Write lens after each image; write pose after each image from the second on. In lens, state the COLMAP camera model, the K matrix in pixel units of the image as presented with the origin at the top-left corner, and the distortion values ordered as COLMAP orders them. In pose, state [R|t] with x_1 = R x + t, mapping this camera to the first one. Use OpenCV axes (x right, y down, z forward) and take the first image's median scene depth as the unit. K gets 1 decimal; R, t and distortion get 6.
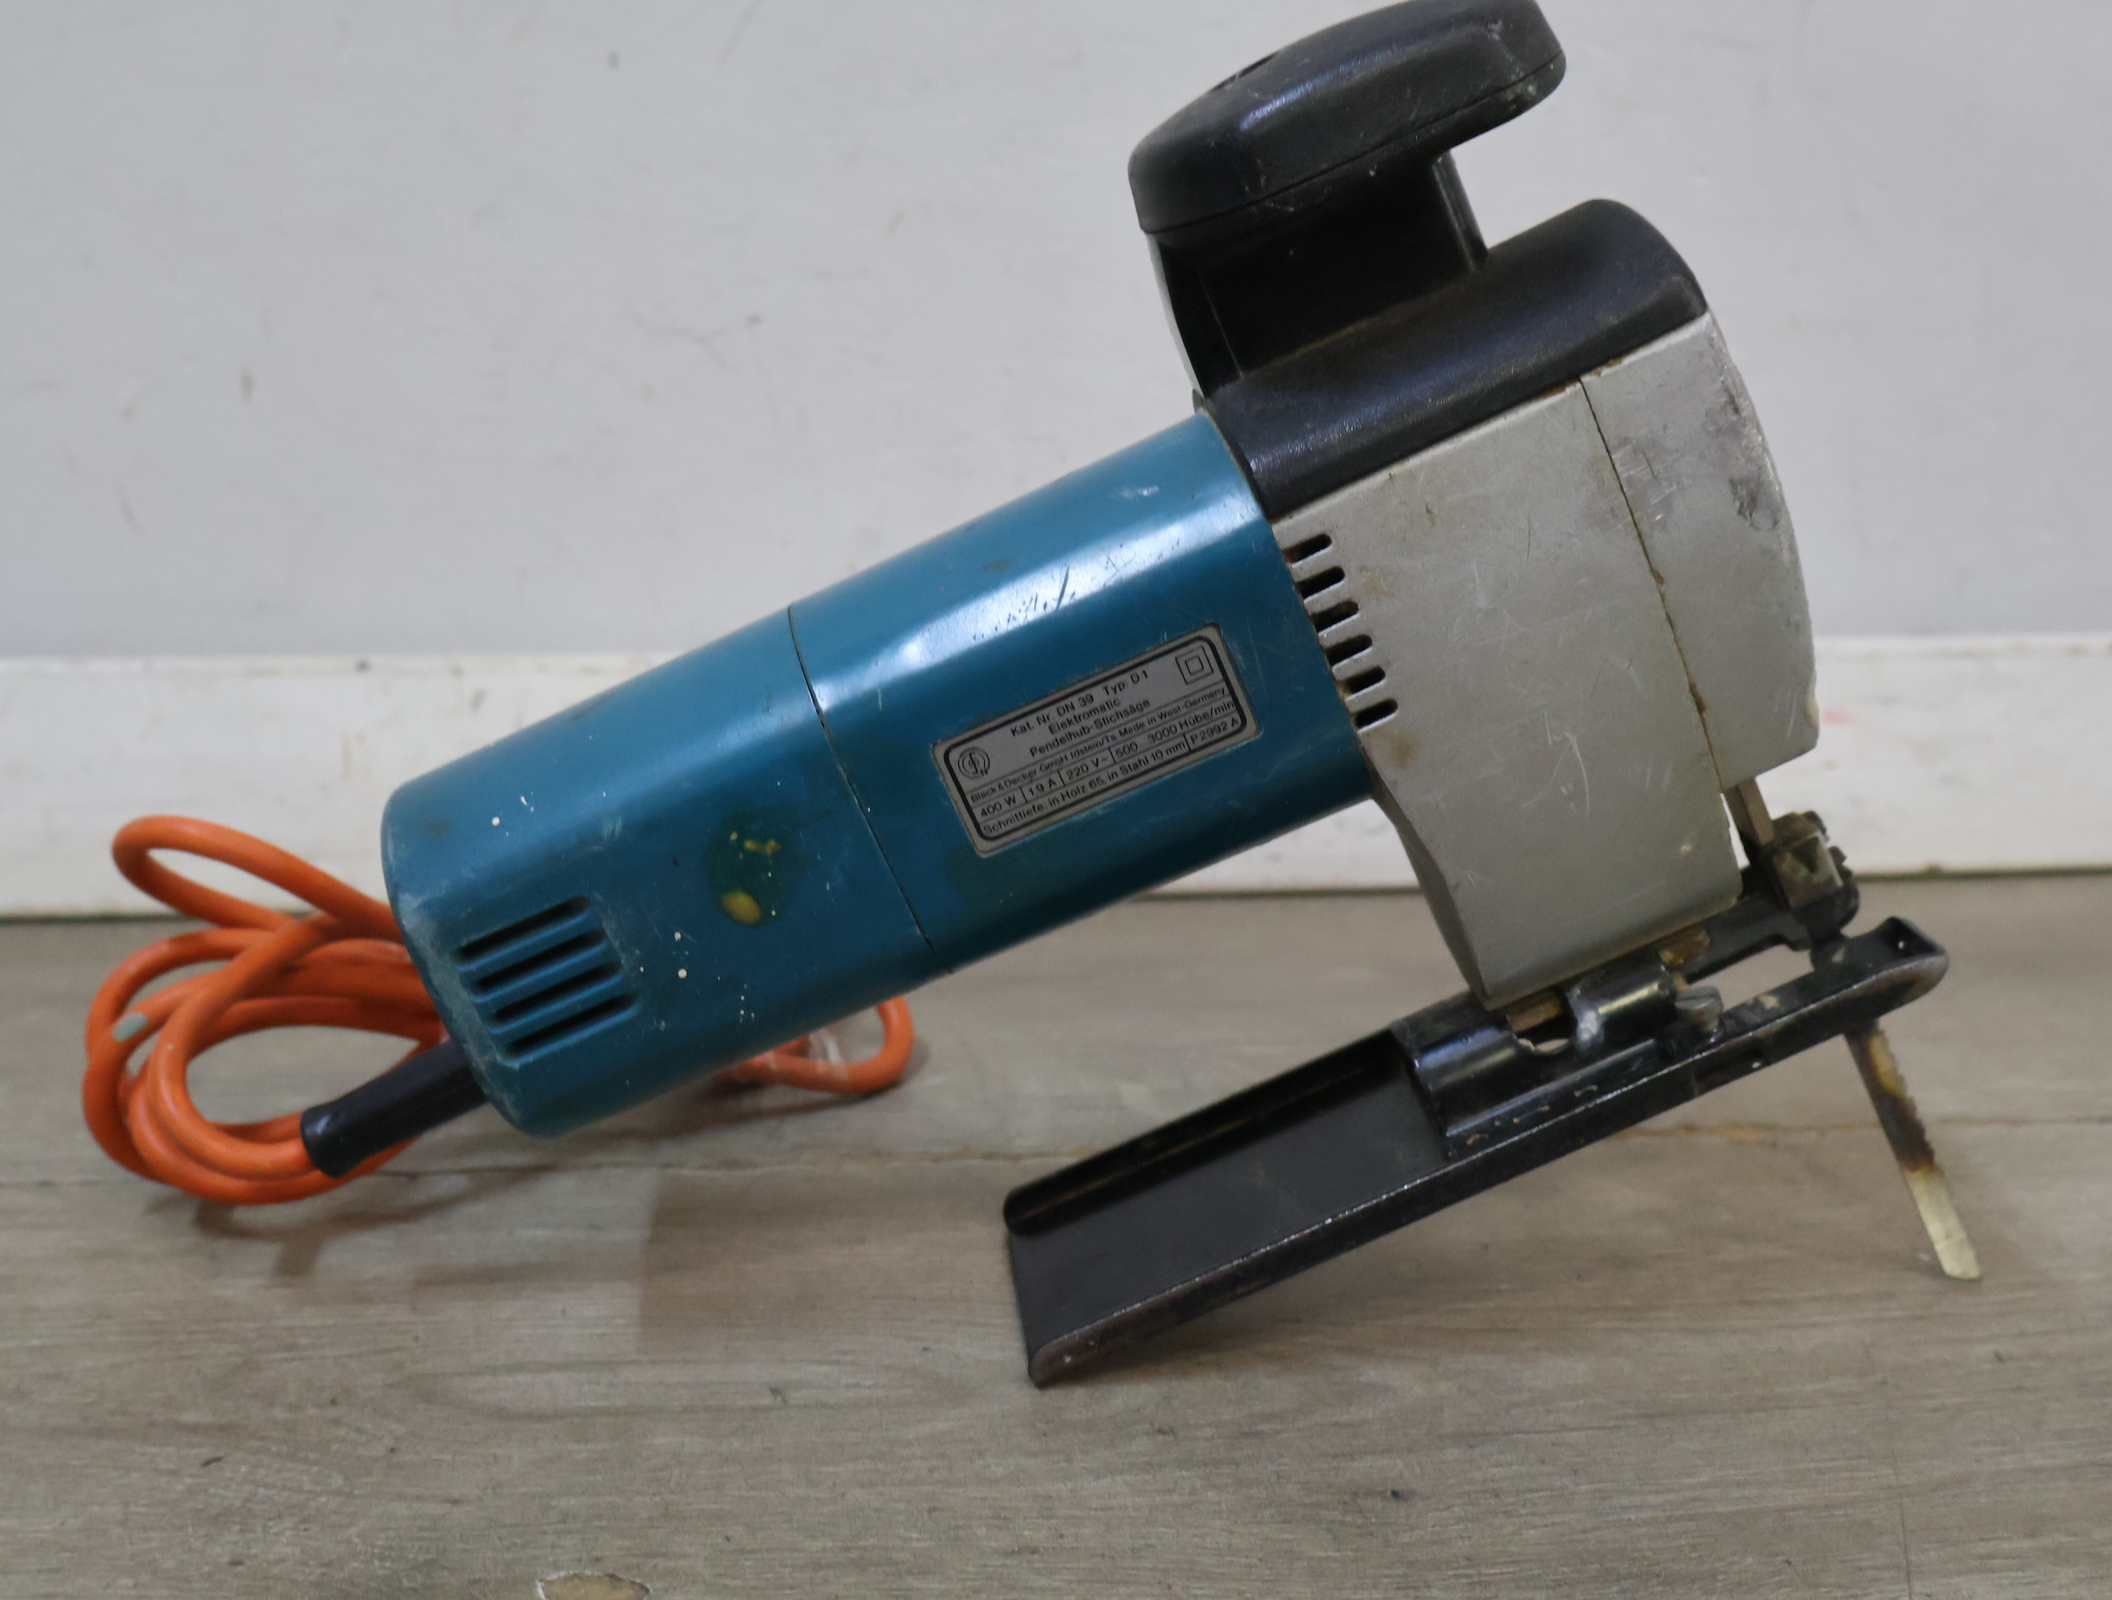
lens RADIAL K [[2434.1, 0, 1047.2], [0, 2434.1, 813.2], [0, 0, 1]] dist [-0.006832, 0.000000]
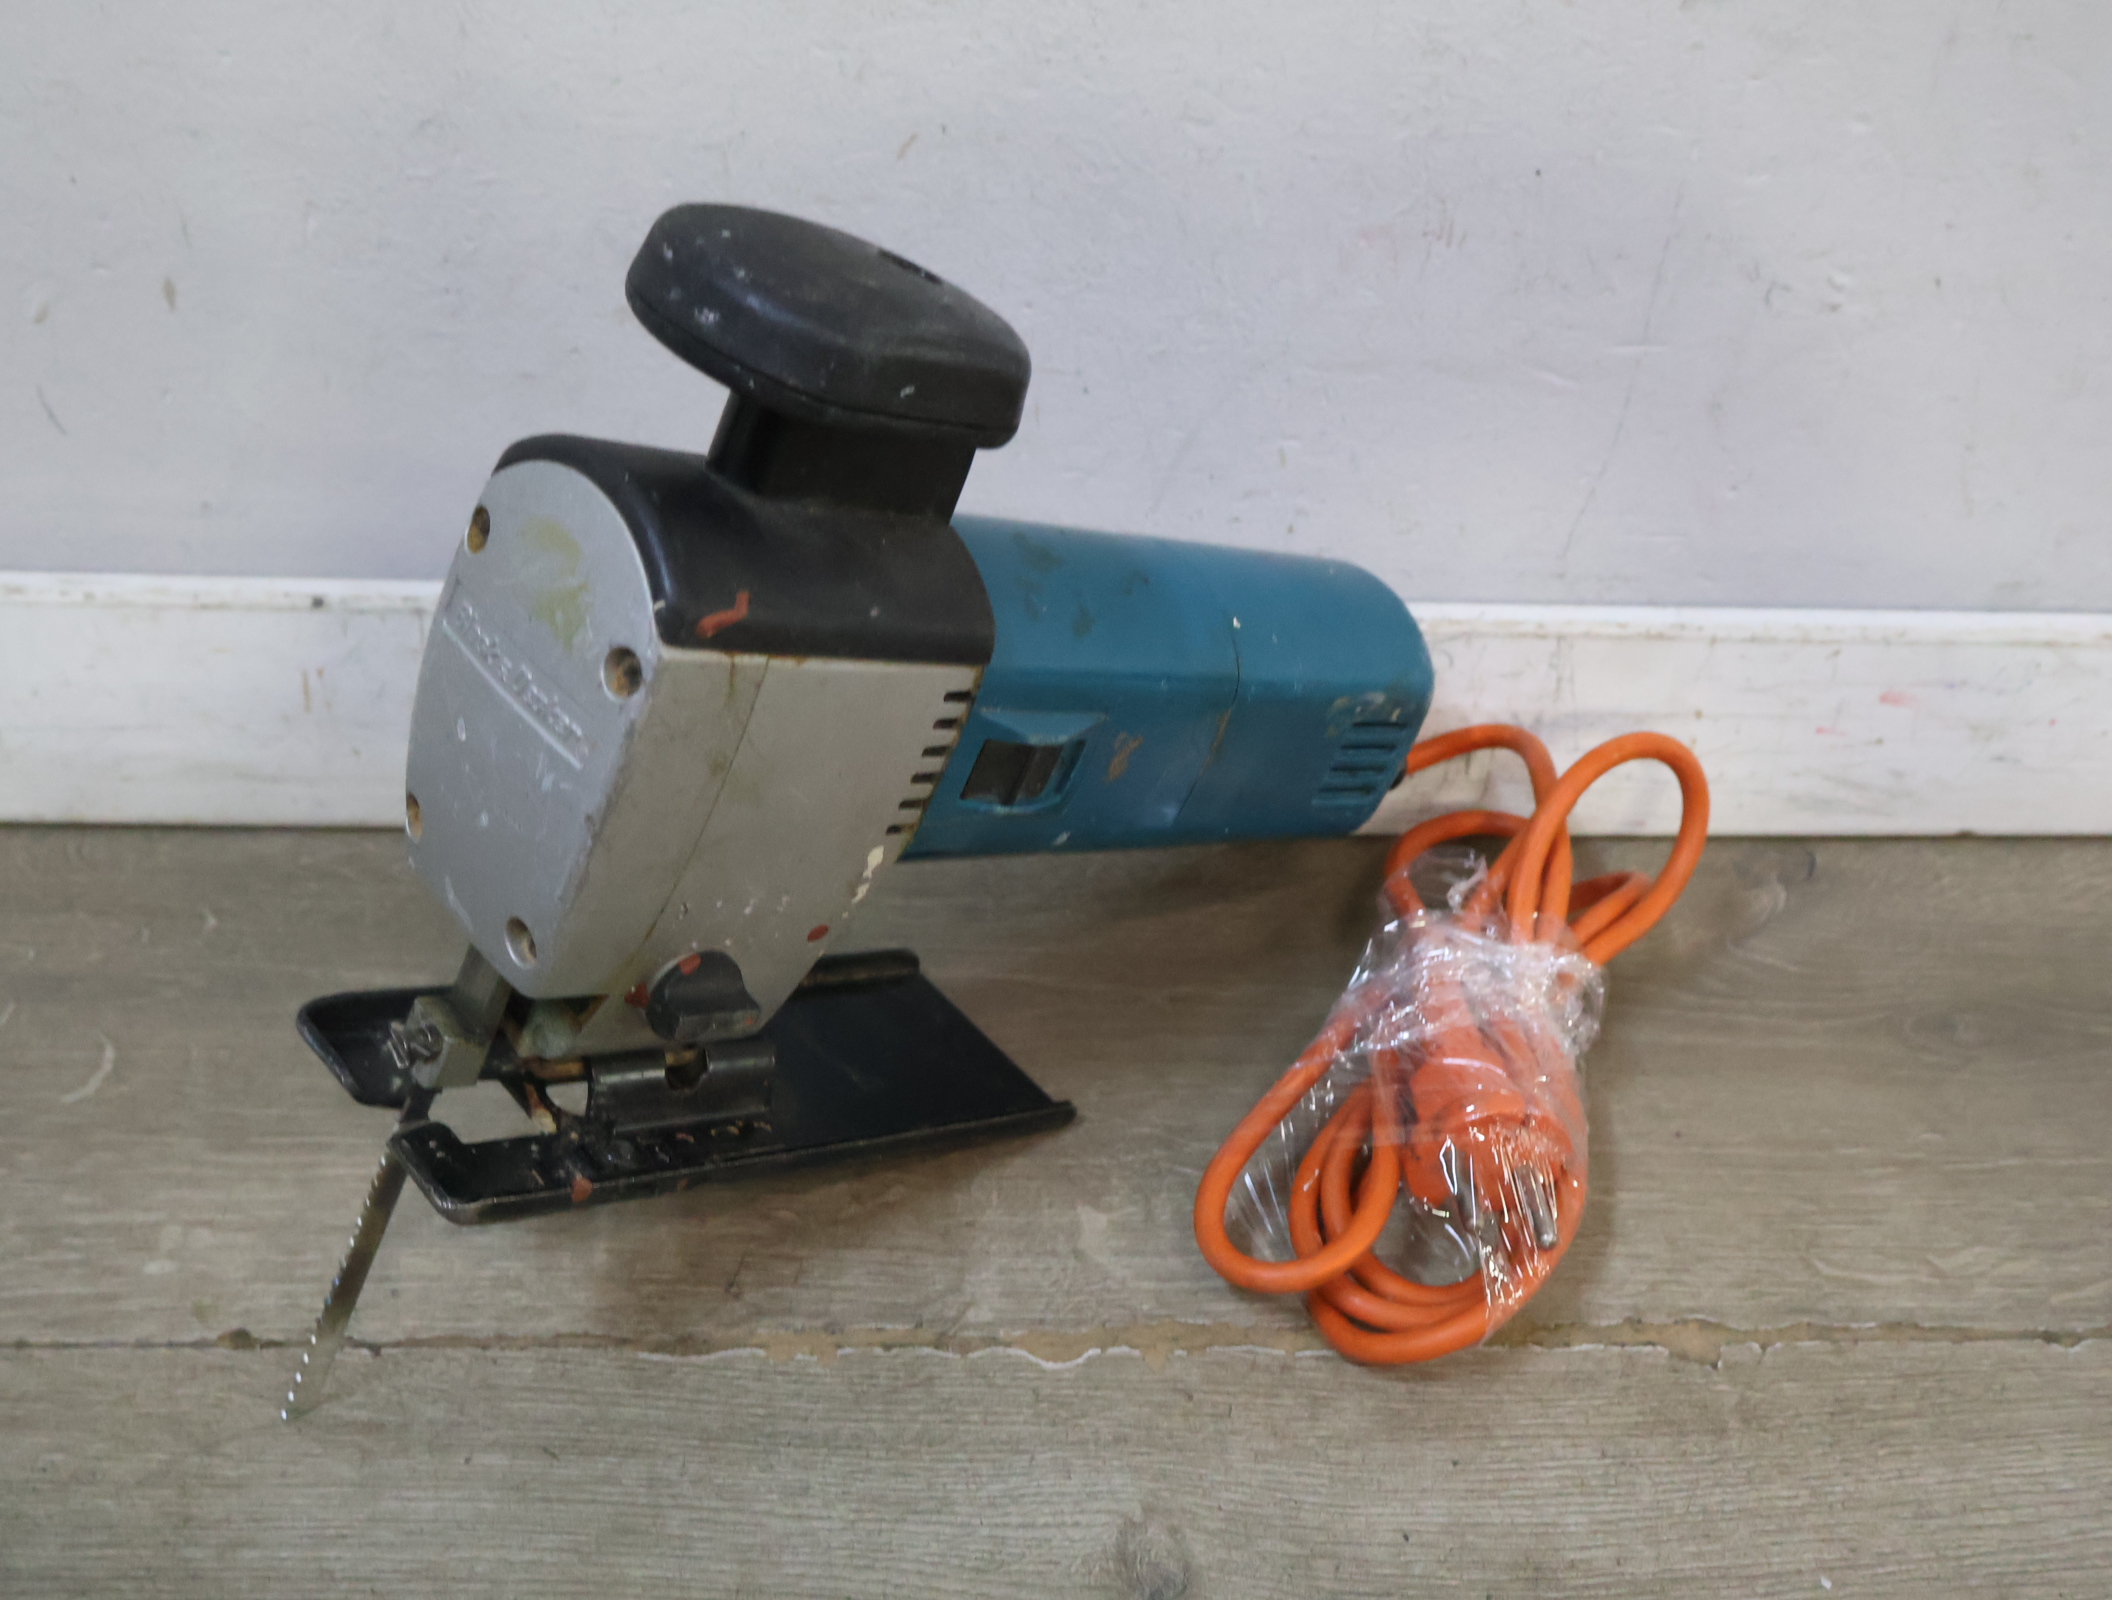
lens RADIAL K [[2434.1, 0, 1052.1], [0, 2434.1, 802.5], [0, 0, 1]] dist [-0.006832, 0.000000]
pose [[0.997423, 0.071588, -0.004650, 0.013714], [-0.063907, 0.916115, 0.395790, -0.577249], [0.032594, -0.394473, 0.918329, 0.188900]]
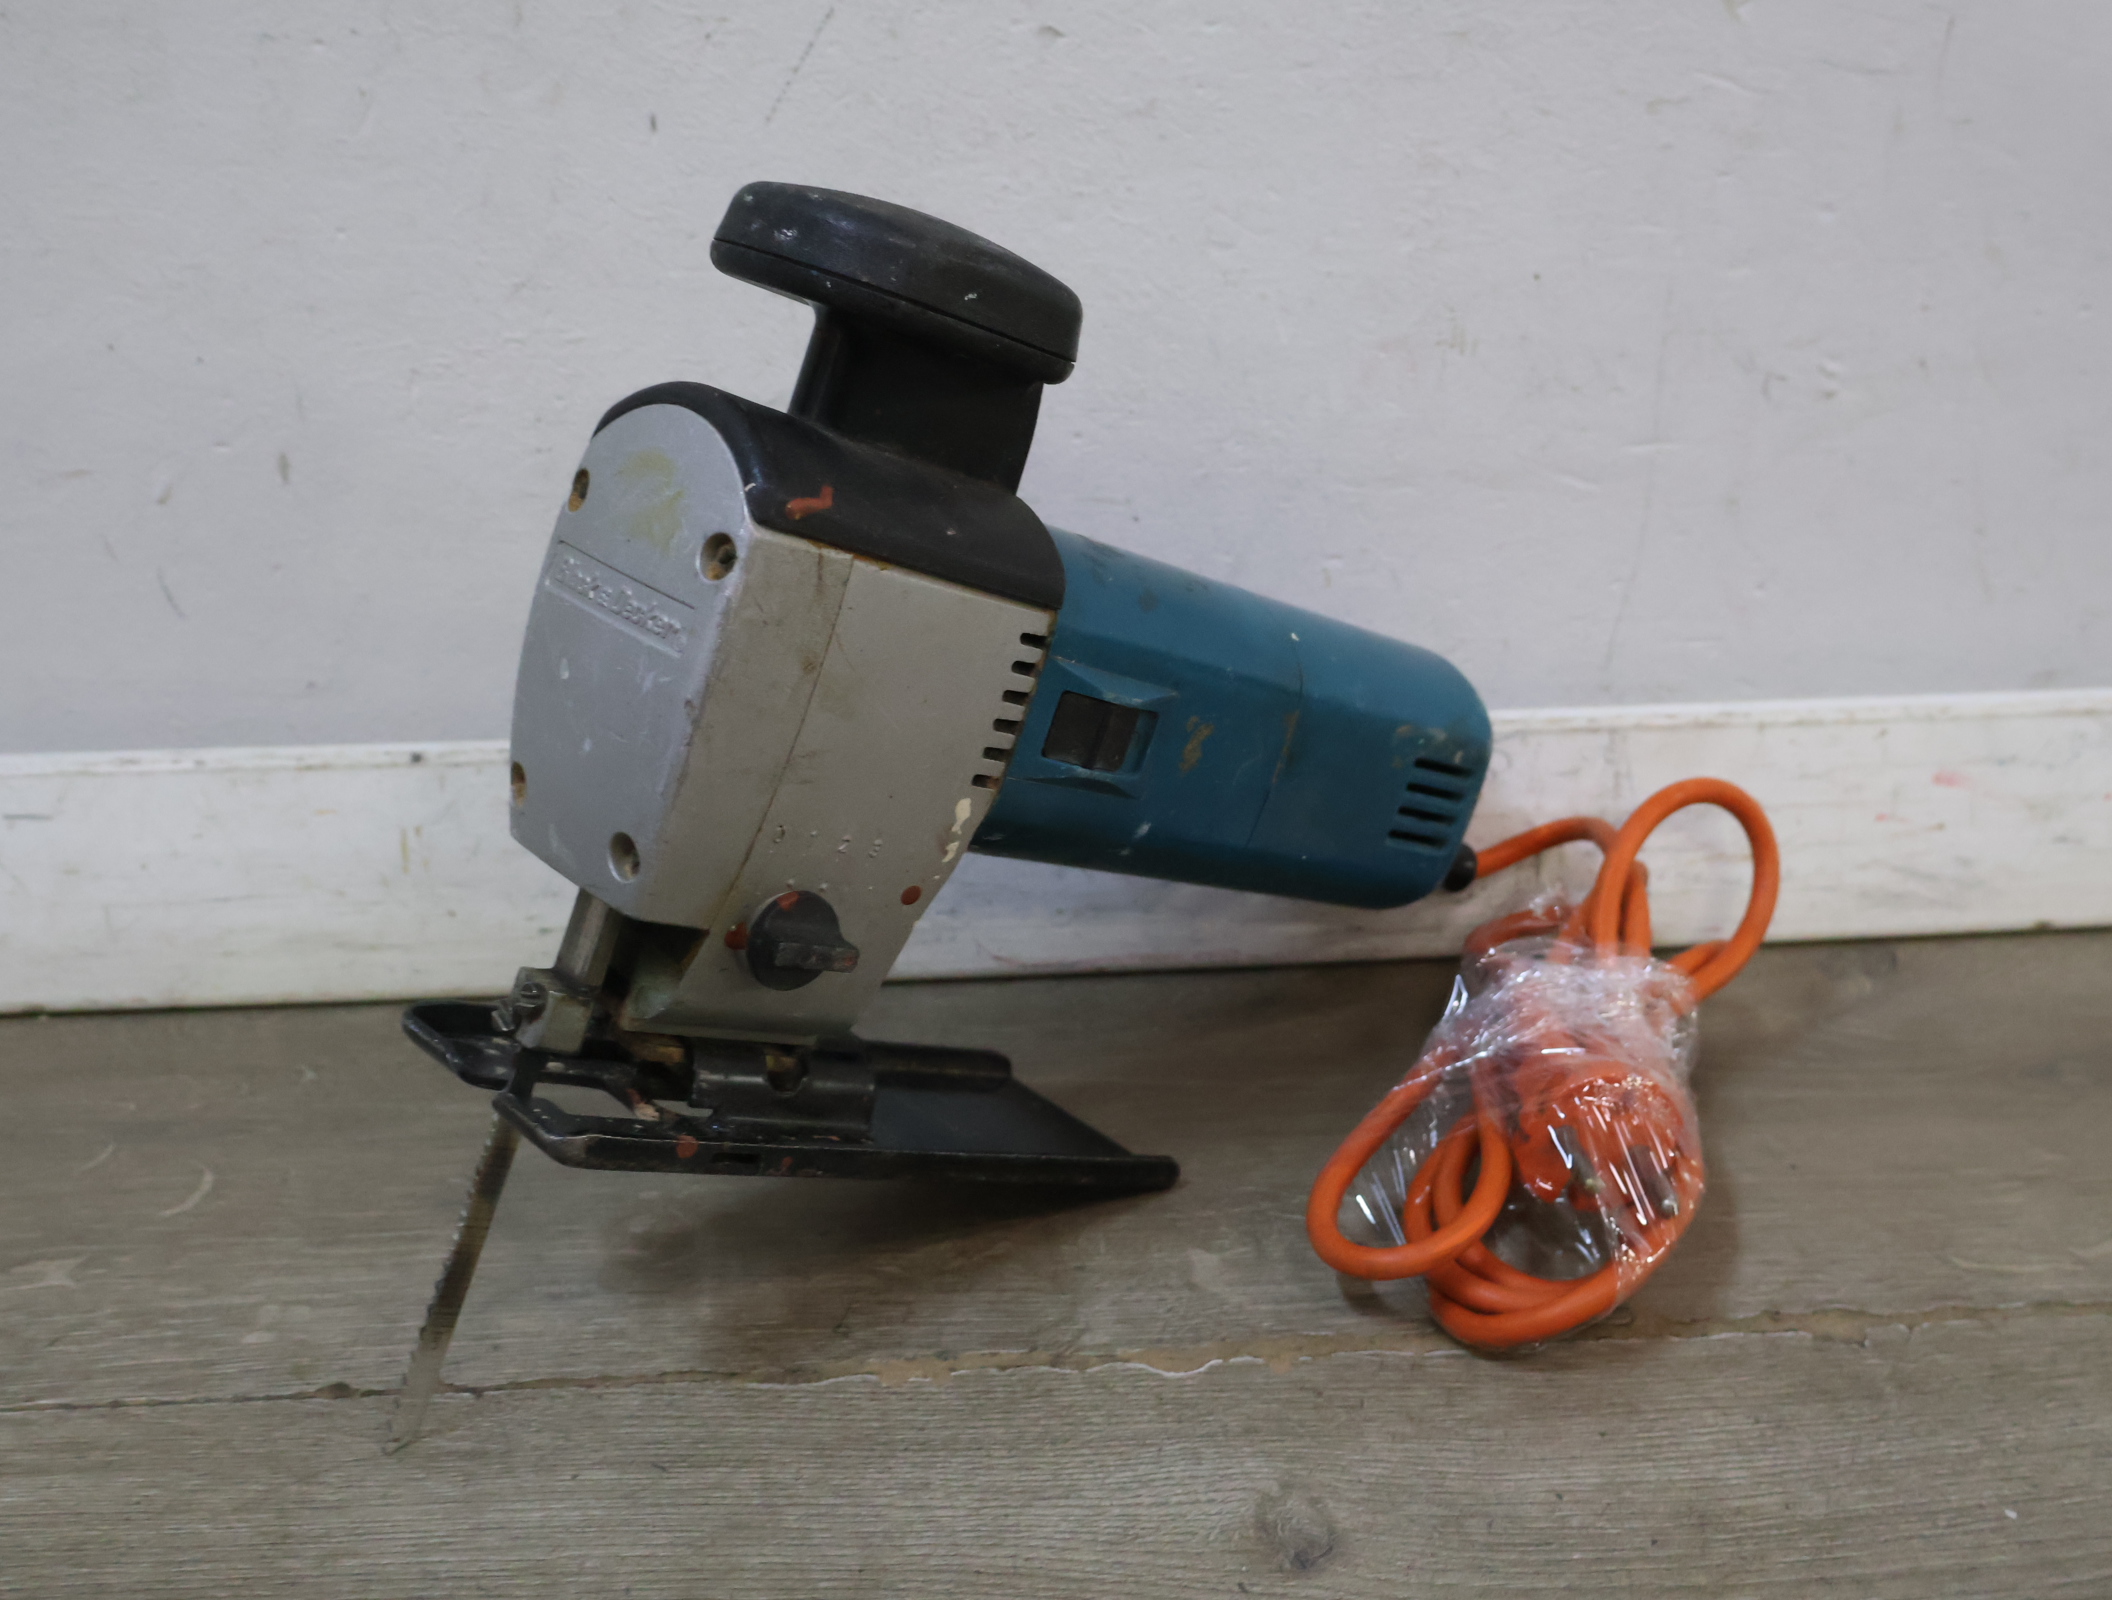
lens RADIAL K [[2434.1, 0, 1060.2], [0, 2434.1, 813.0], [0, 0, 1]] dist [-0.006832, 0.000000]
pose [[0.999358, -0.001860, -0.035768, 0.016034], [0.006876, 0.990039, 0.140628, -0.266509], [0.035150, -0.140783, 0.989416, 0.066441]]
